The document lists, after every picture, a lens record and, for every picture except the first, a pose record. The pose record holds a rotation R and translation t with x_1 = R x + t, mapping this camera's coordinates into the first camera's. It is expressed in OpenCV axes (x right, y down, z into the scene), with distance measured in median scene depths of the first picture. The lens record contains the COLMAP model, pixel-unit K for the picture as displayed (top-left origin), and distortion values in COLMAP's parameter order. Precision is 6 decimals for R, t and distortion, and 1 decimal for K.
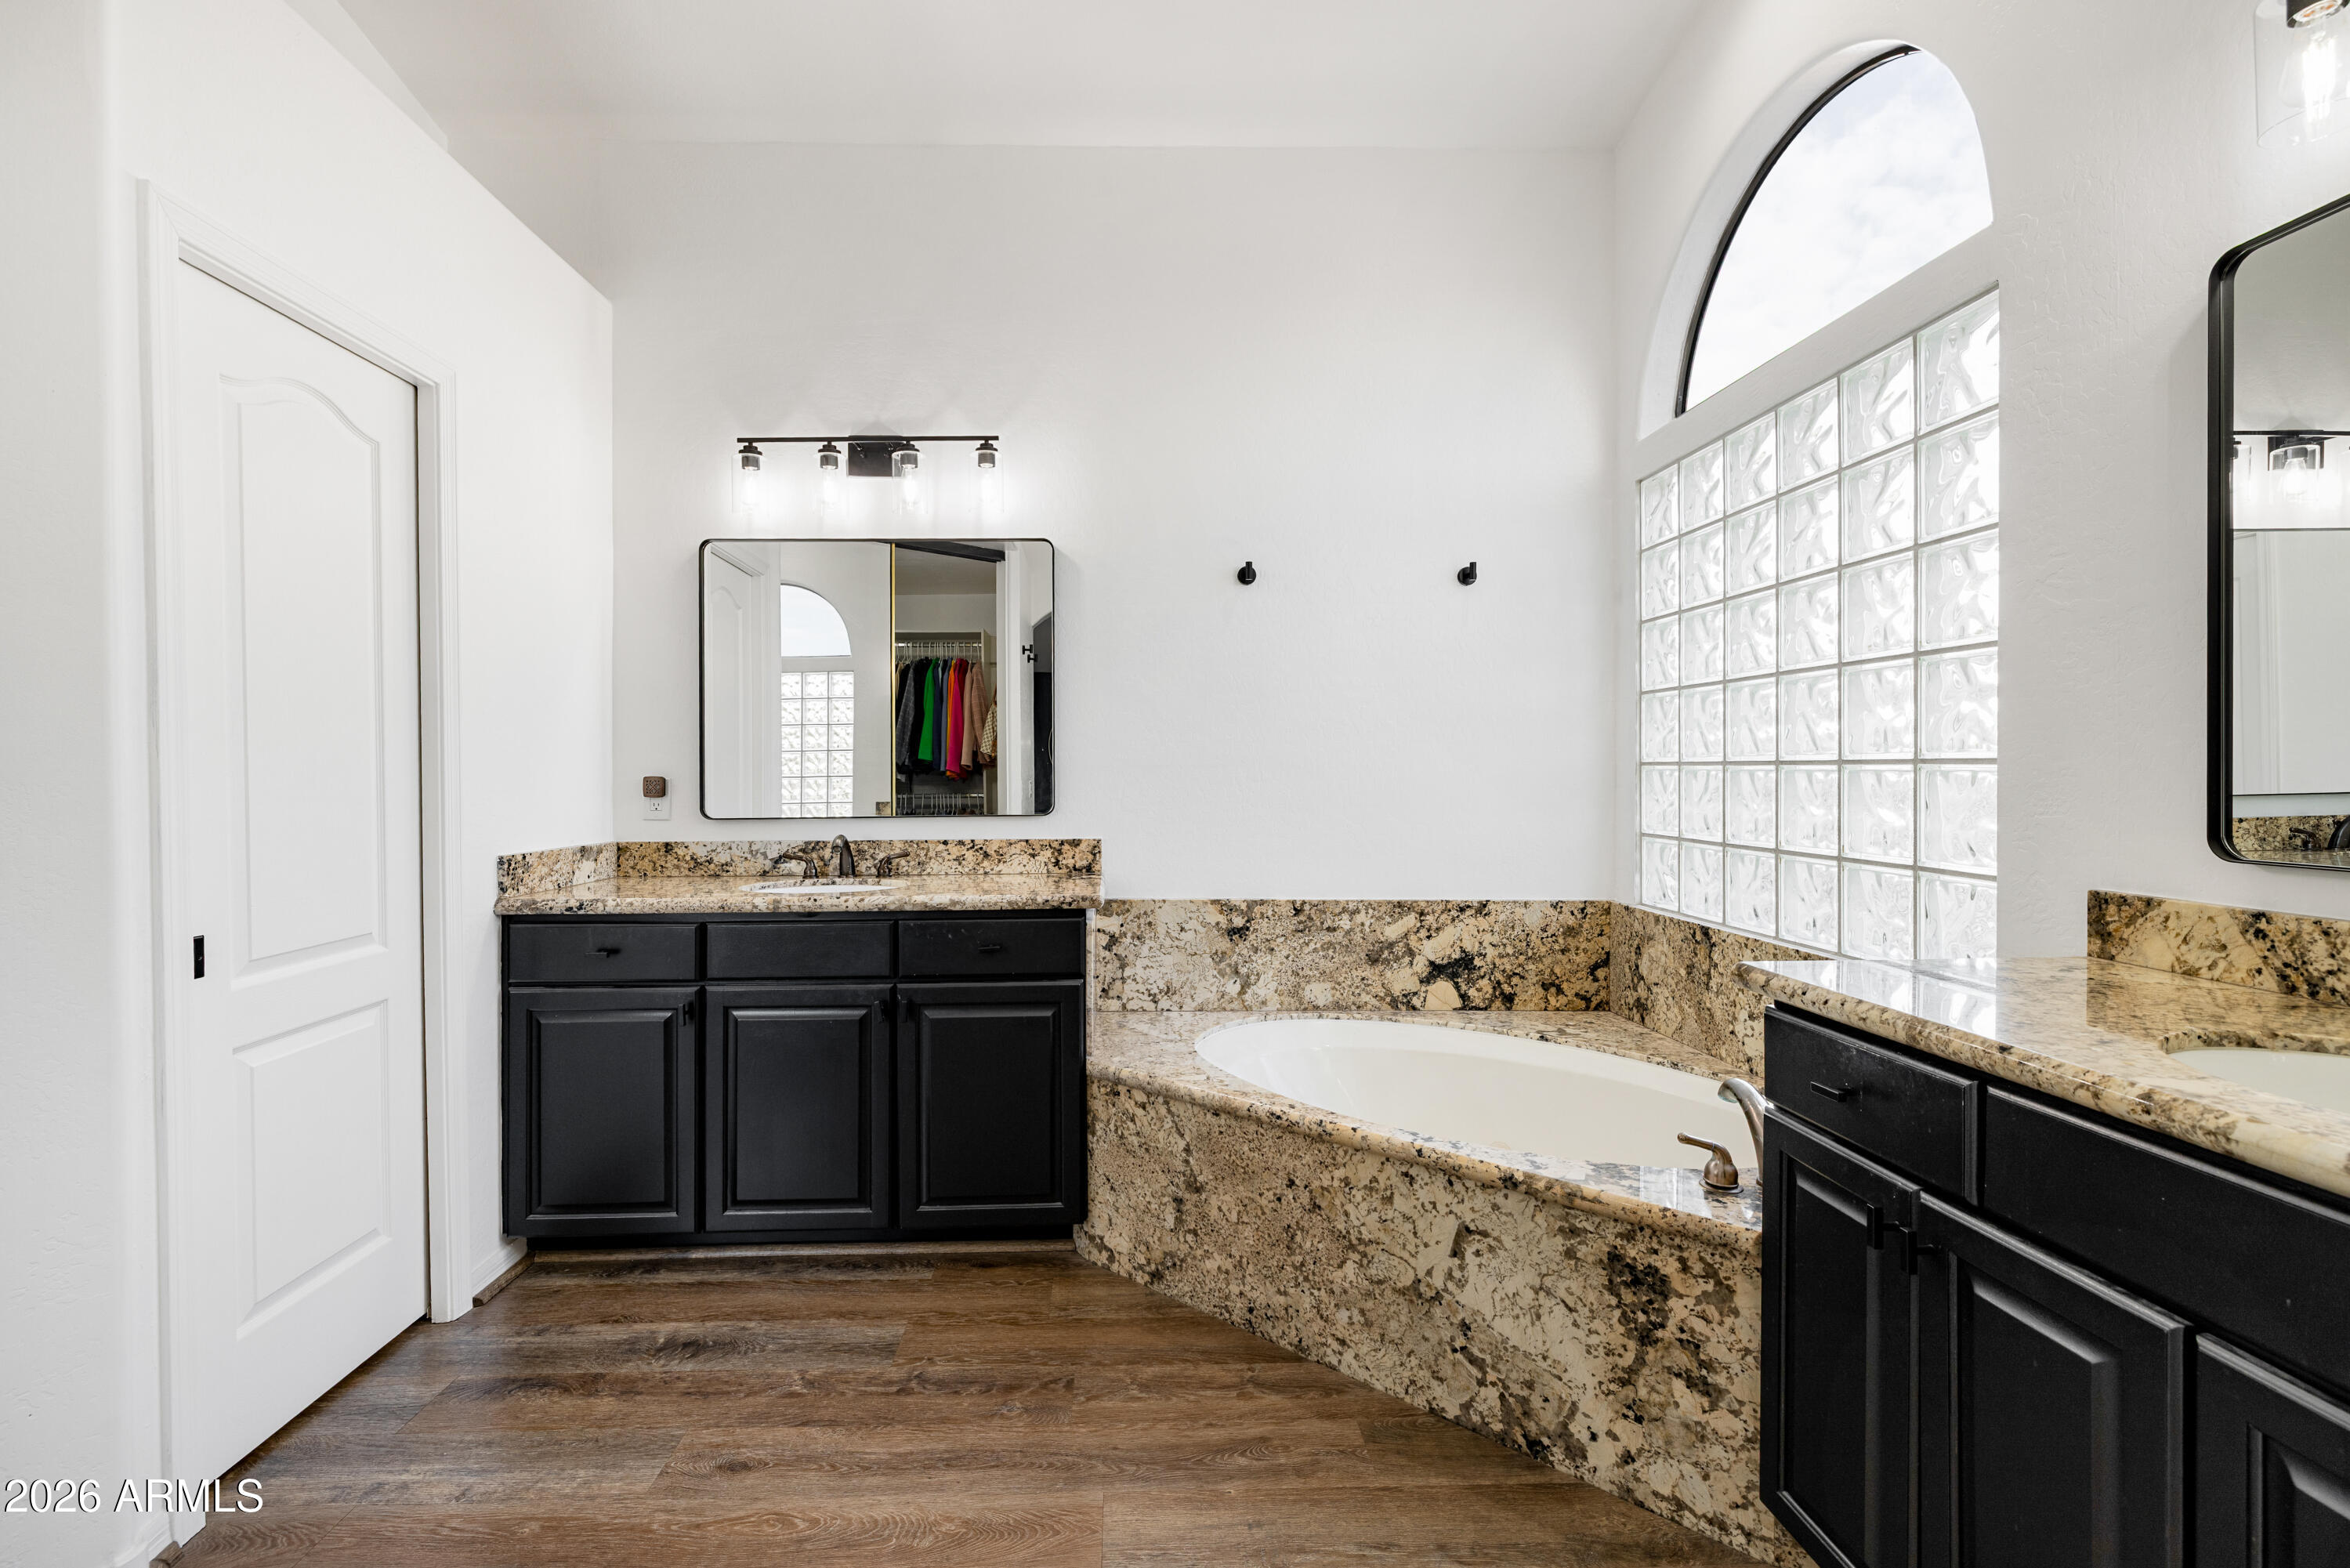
lens RADIAL K [[1024.9, 0, 1175.0], [0, 1024.9, 784.0], [0, 0, 1]] dist [0.001192, 0.000347]
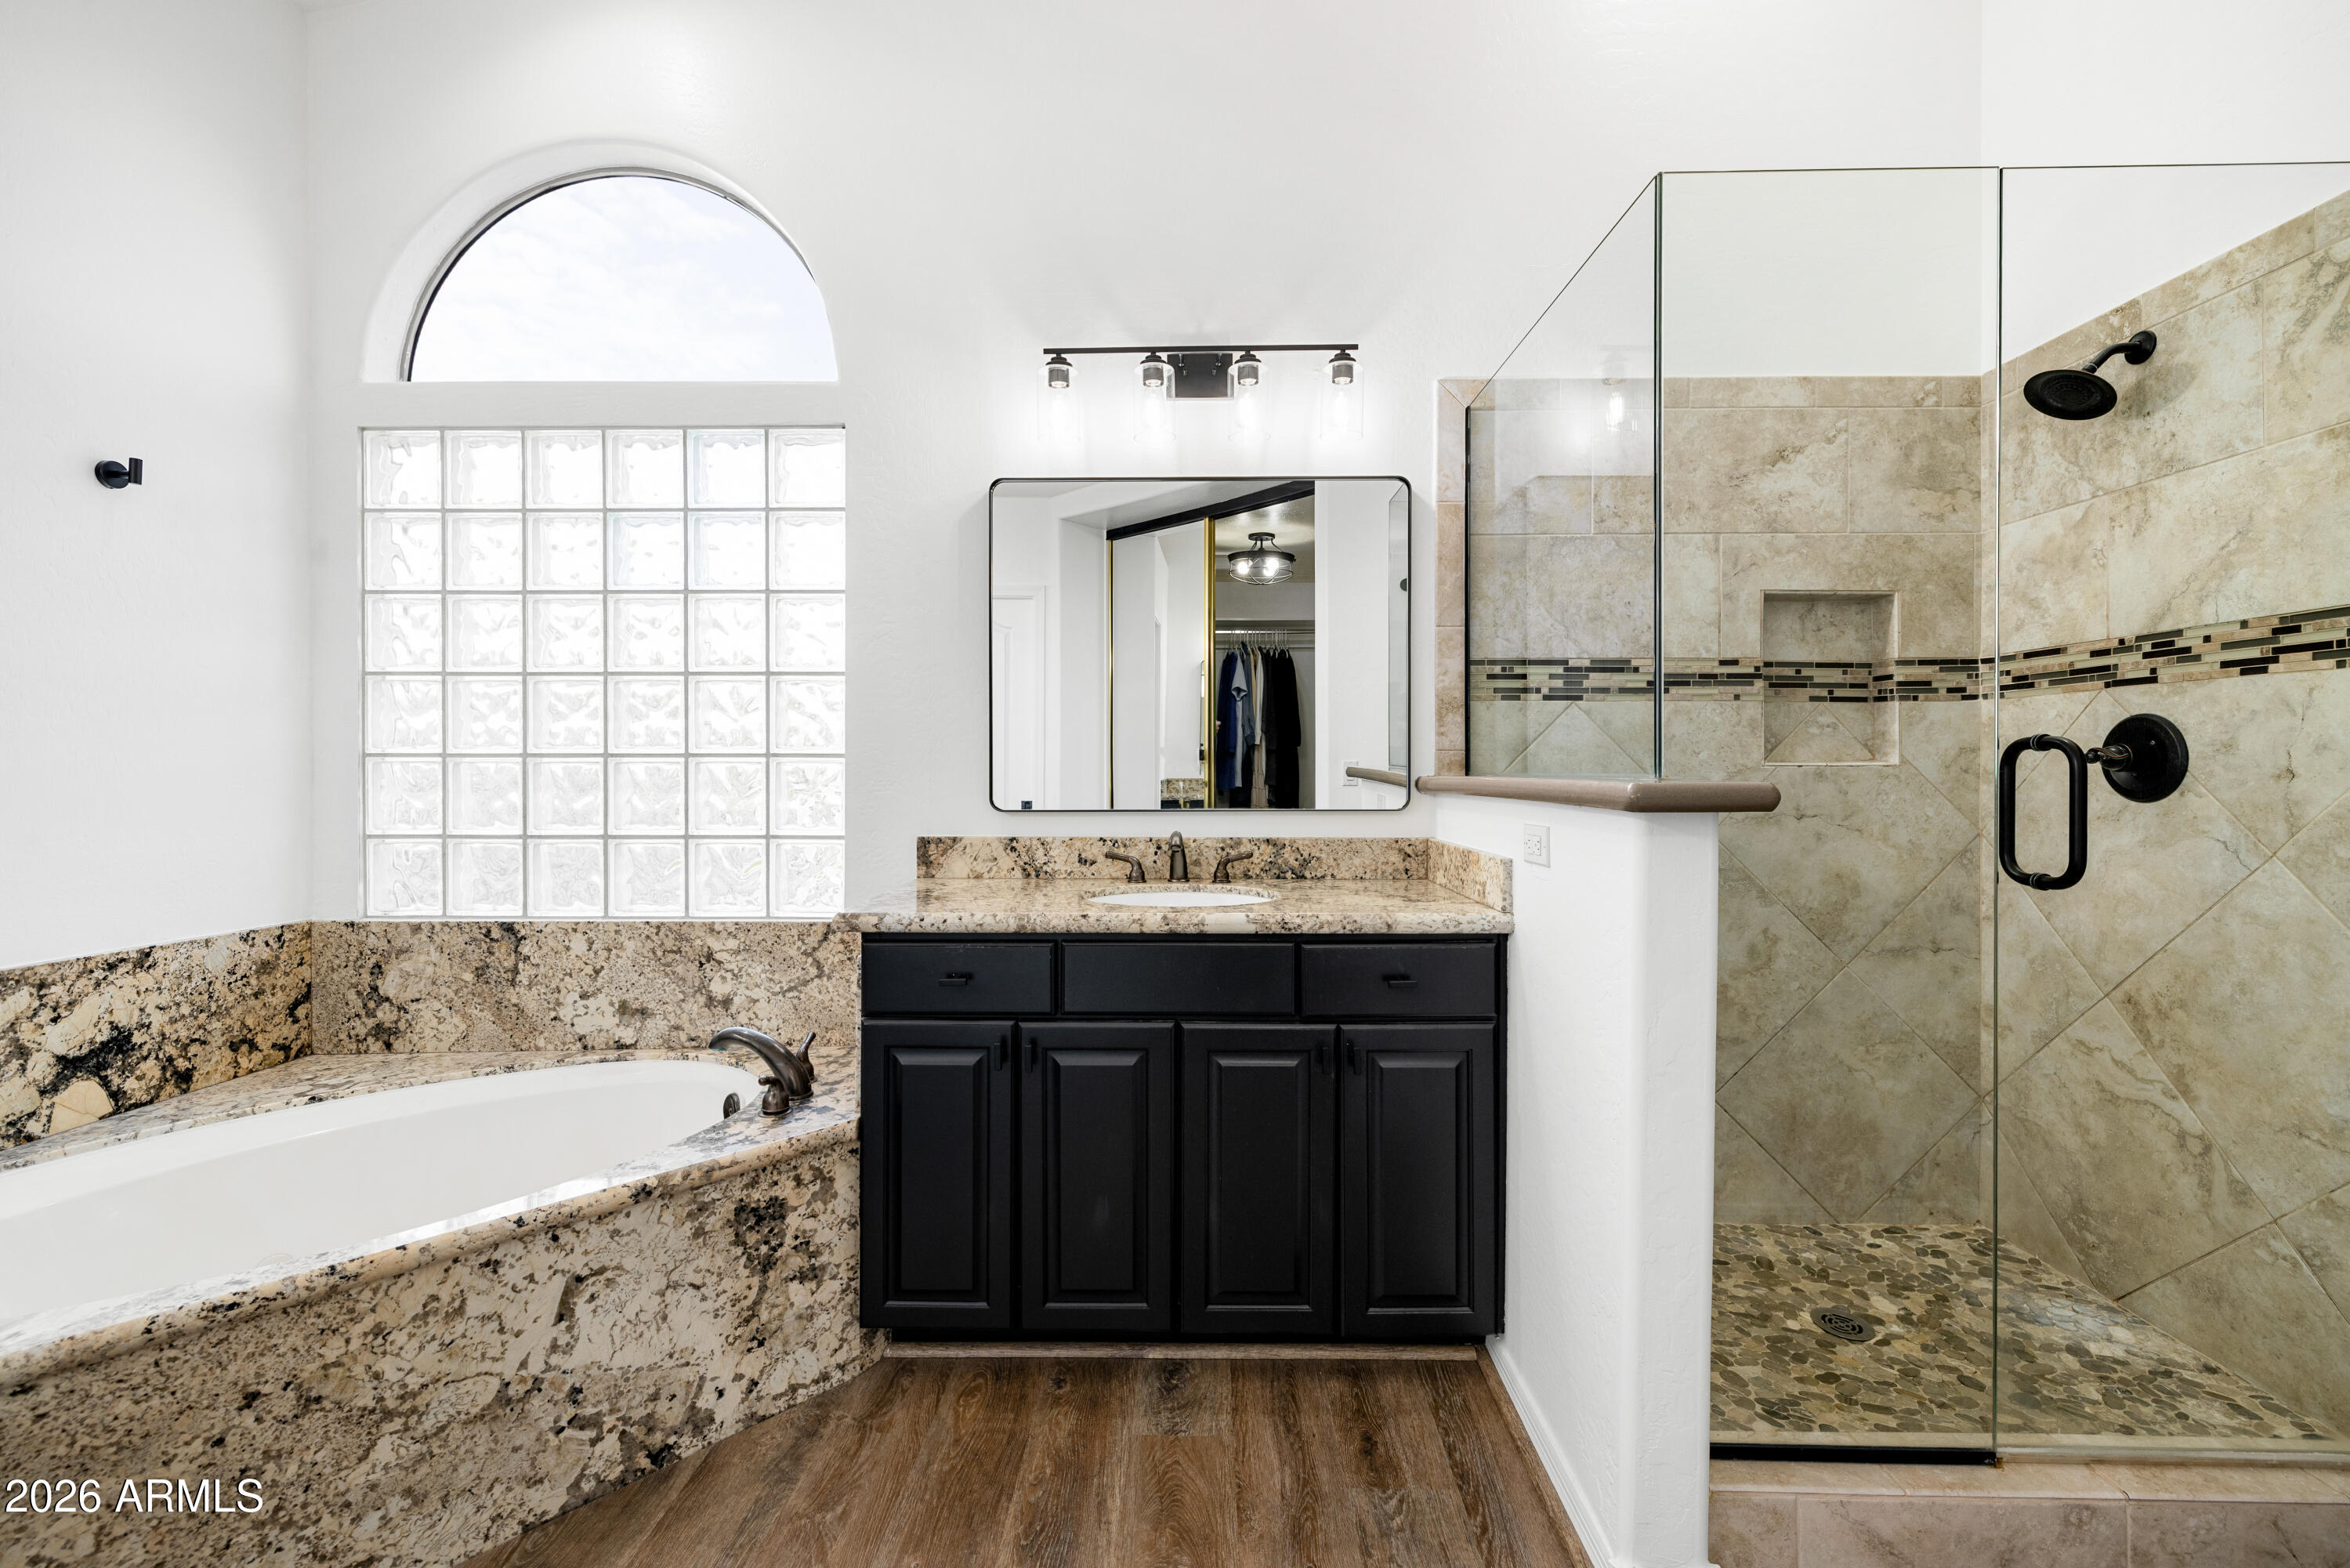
lens RADIAL K [[957.0, 0, 1176.0], [0, 957.0, 773.8], [0, 0, 1]] dist [0.000530, 0.000056]
pose [[0.078918, -0.004337, 0.996872, -0.445139], [0.013772, 0.999900, 0.003260, 0.004683], [-0.996786, 0.013472, 0.078970, 0.378980]]
